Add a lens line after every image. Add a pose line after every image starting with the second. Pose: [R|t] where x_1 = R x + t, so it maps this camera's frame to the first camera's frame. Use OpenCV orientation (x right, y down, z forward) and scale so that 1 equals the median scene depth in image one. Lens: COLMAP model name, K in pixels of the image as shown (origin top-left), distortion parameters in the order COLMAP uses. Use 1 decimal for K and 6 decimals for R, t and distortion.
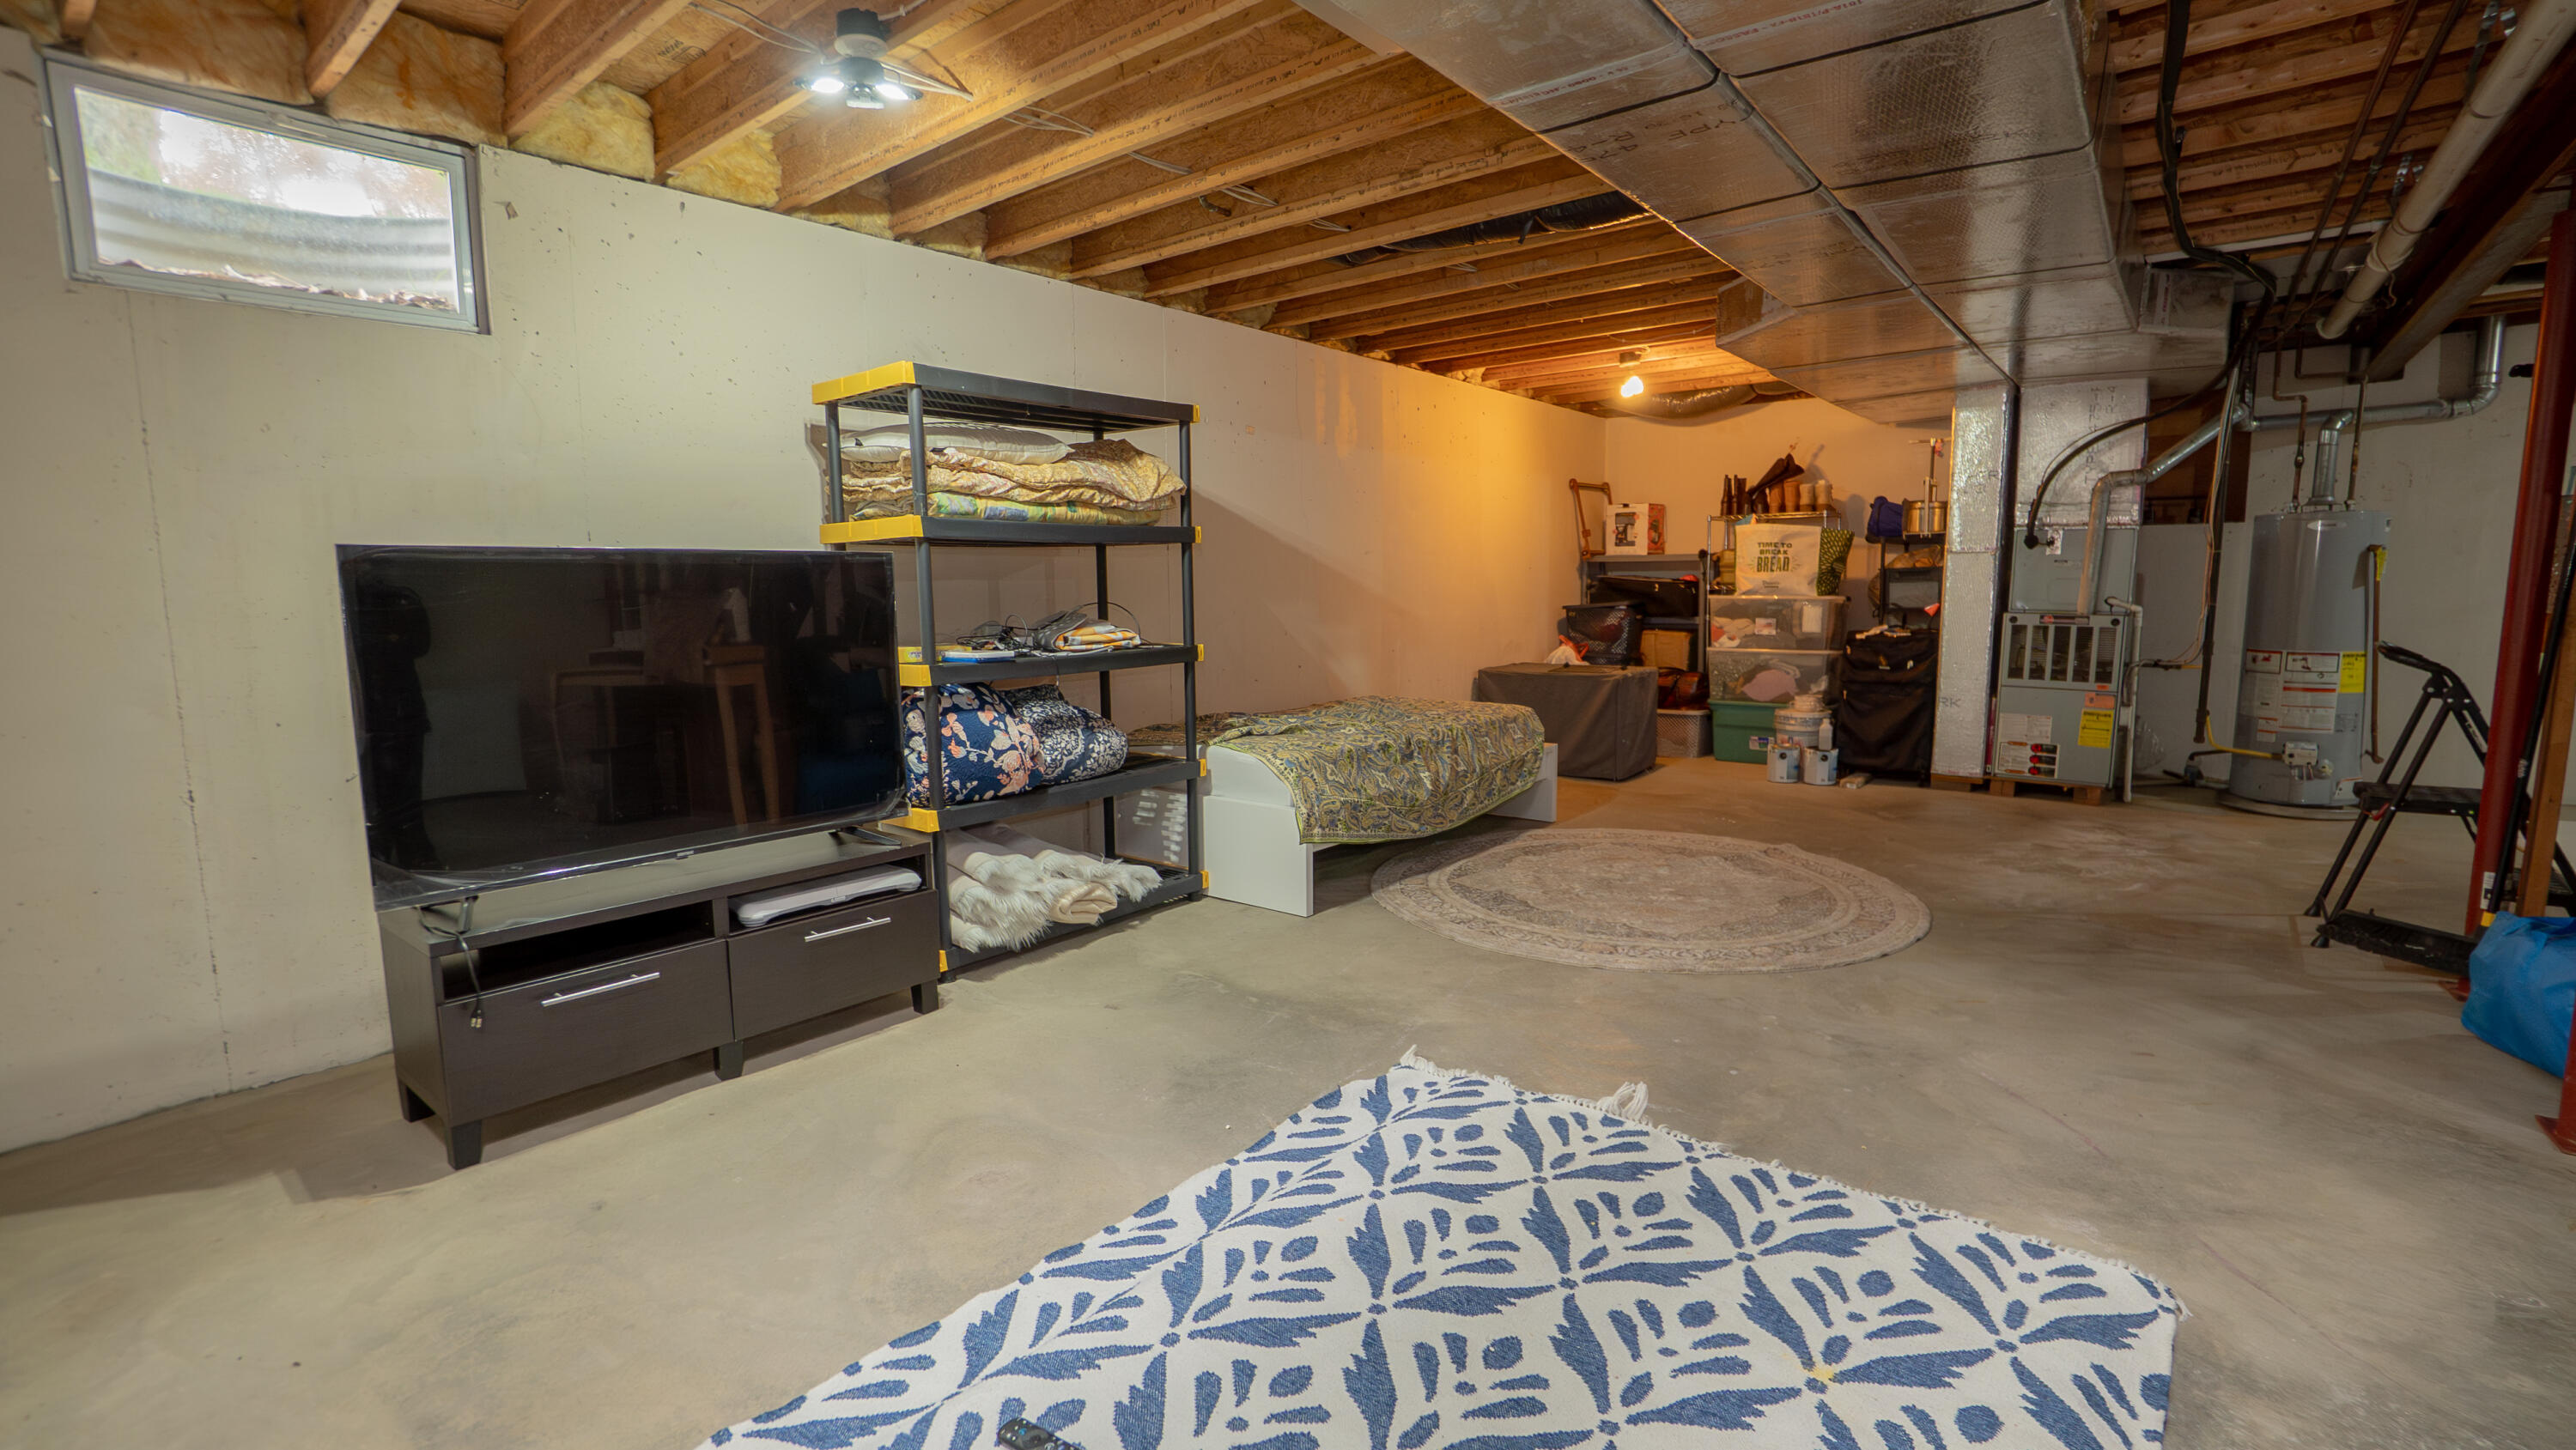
lens RADIAL K [[1148.1, 0, 1277.0], [0, 1148.1, 708.8], [0, 0, 1]] dist [-0.034085, 0.006452]
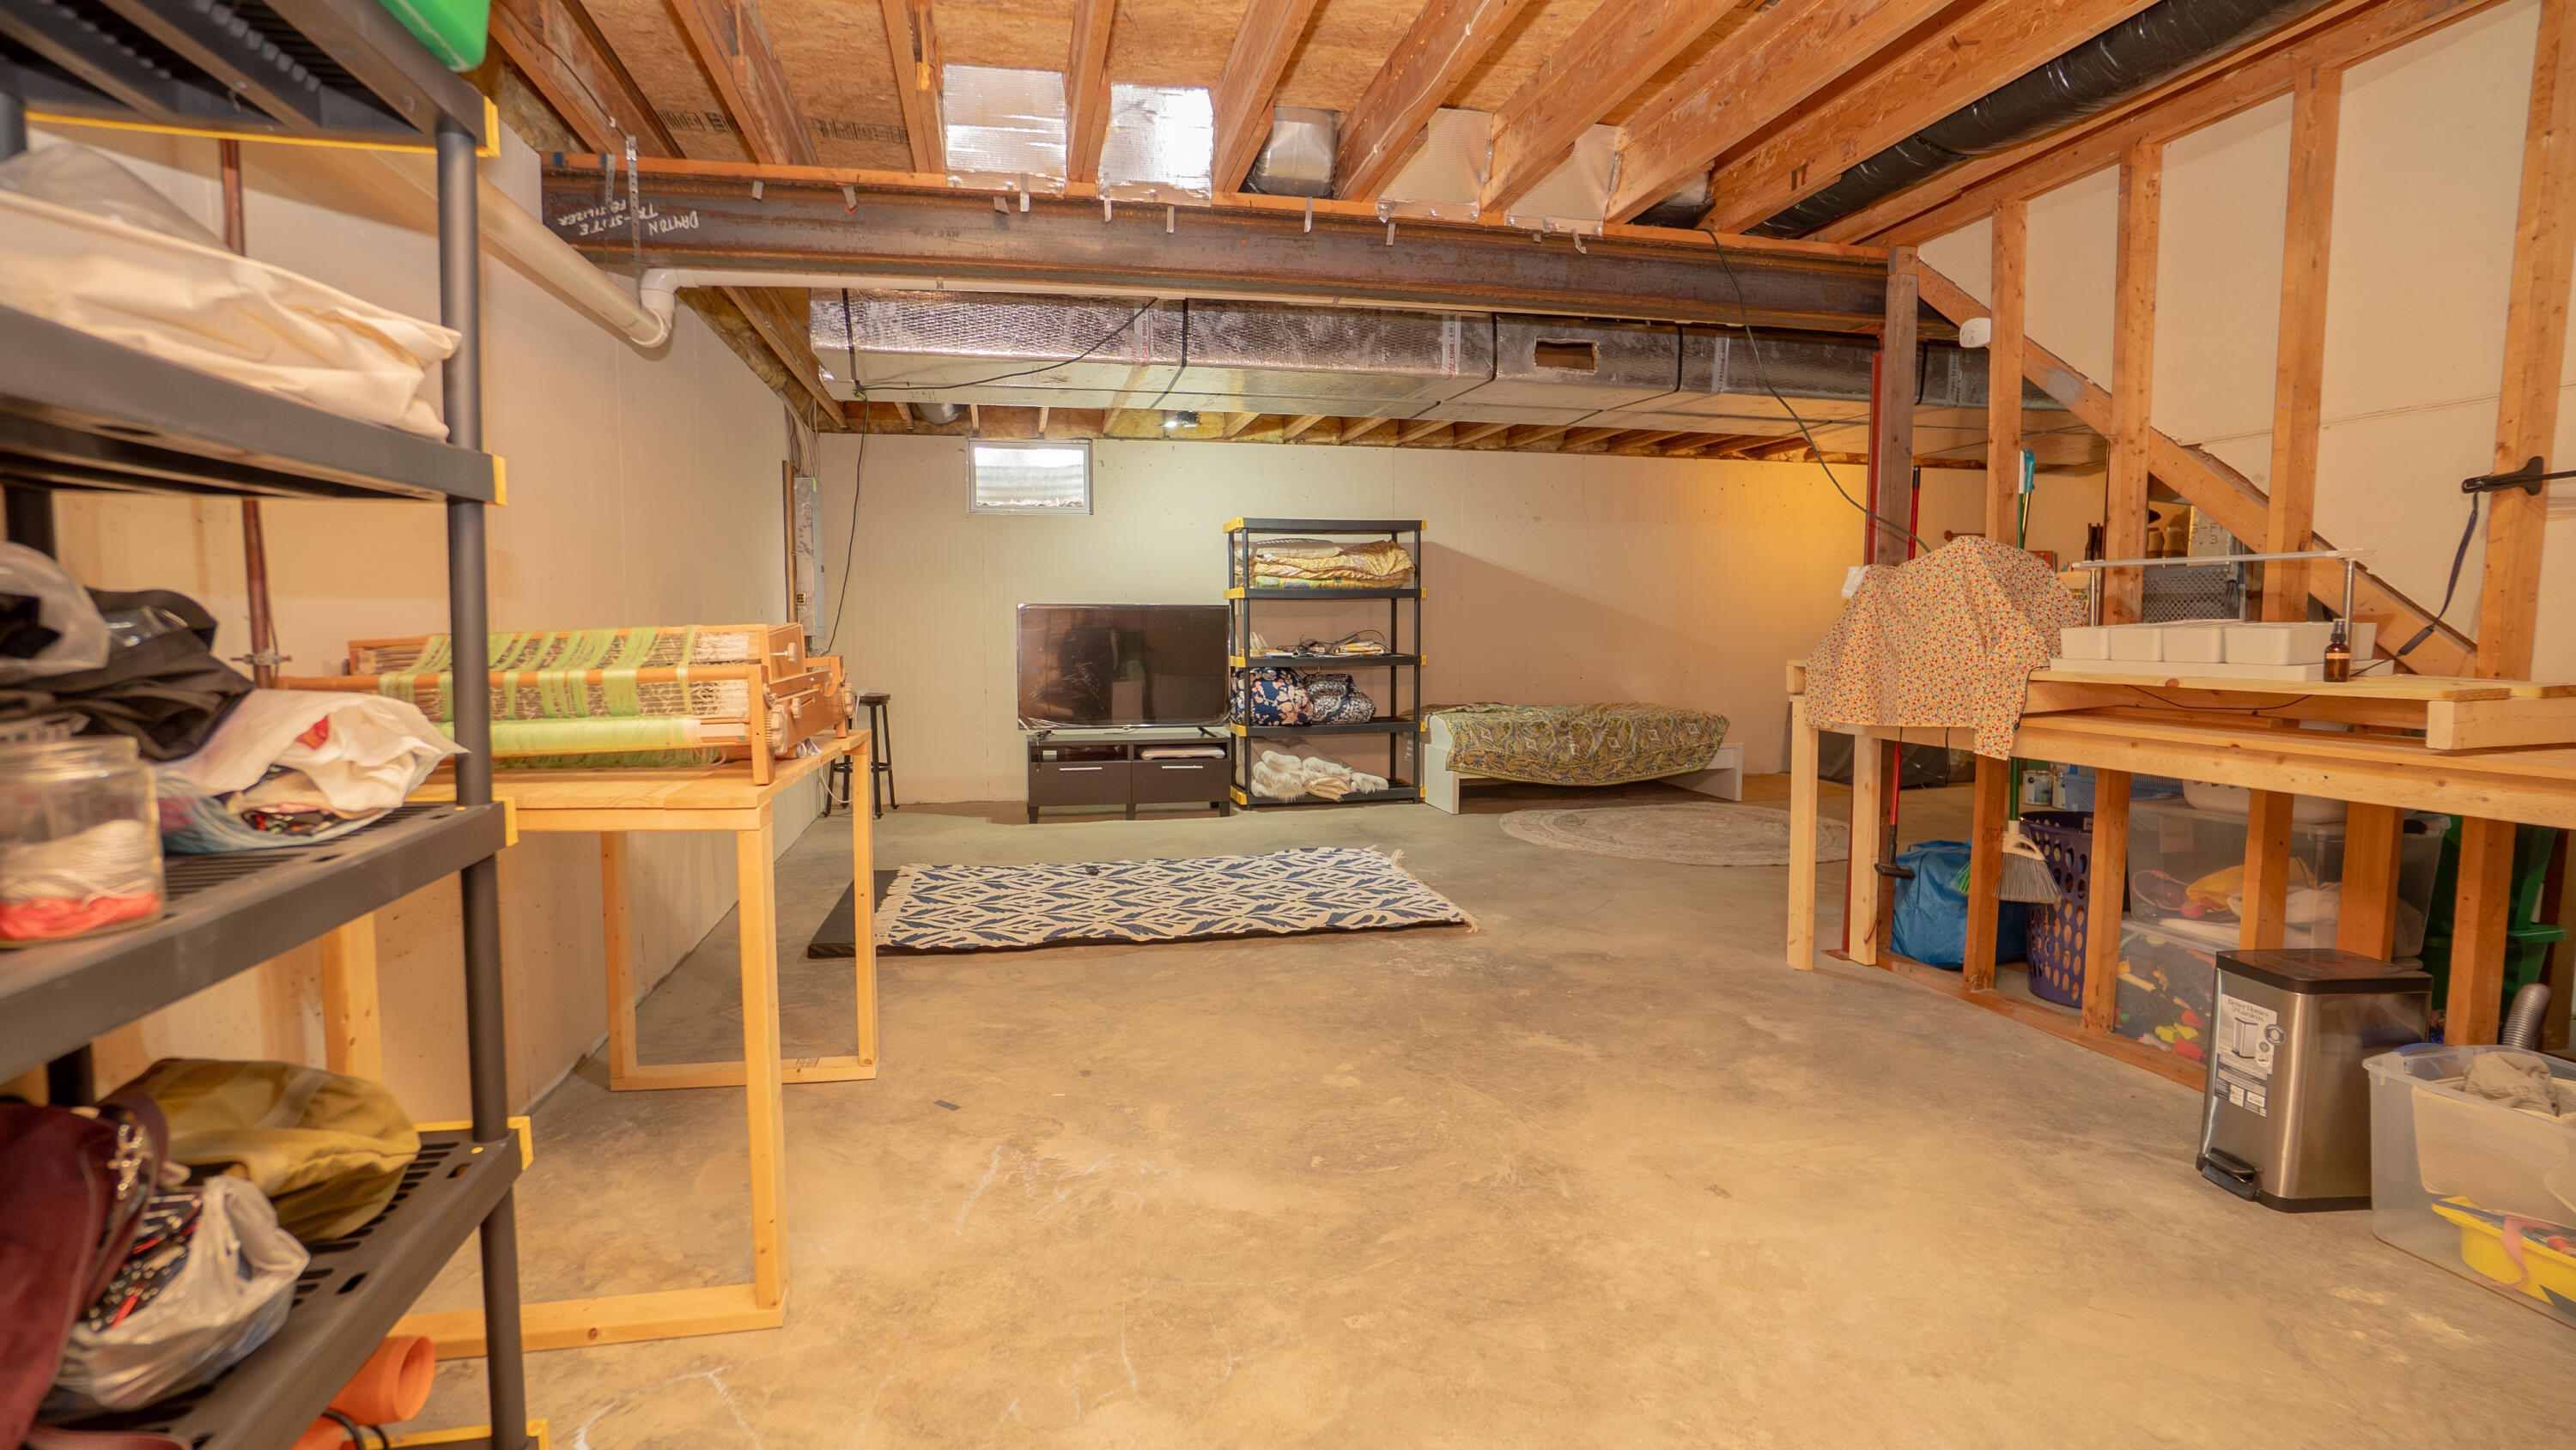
lens RADIAL K [[1148.1, 0, 1288.6], [0, 1148.1, 717.6], [0, 0, 1]] dist [-0.034085, 0.006452]
pose [[0.798048, 0.062539, -0.599340, 0.951831], [-0.074184, 0.997231, 0.005277, 0.051156], [0.598010, 0.040250, 0.800477, -0.595870]]
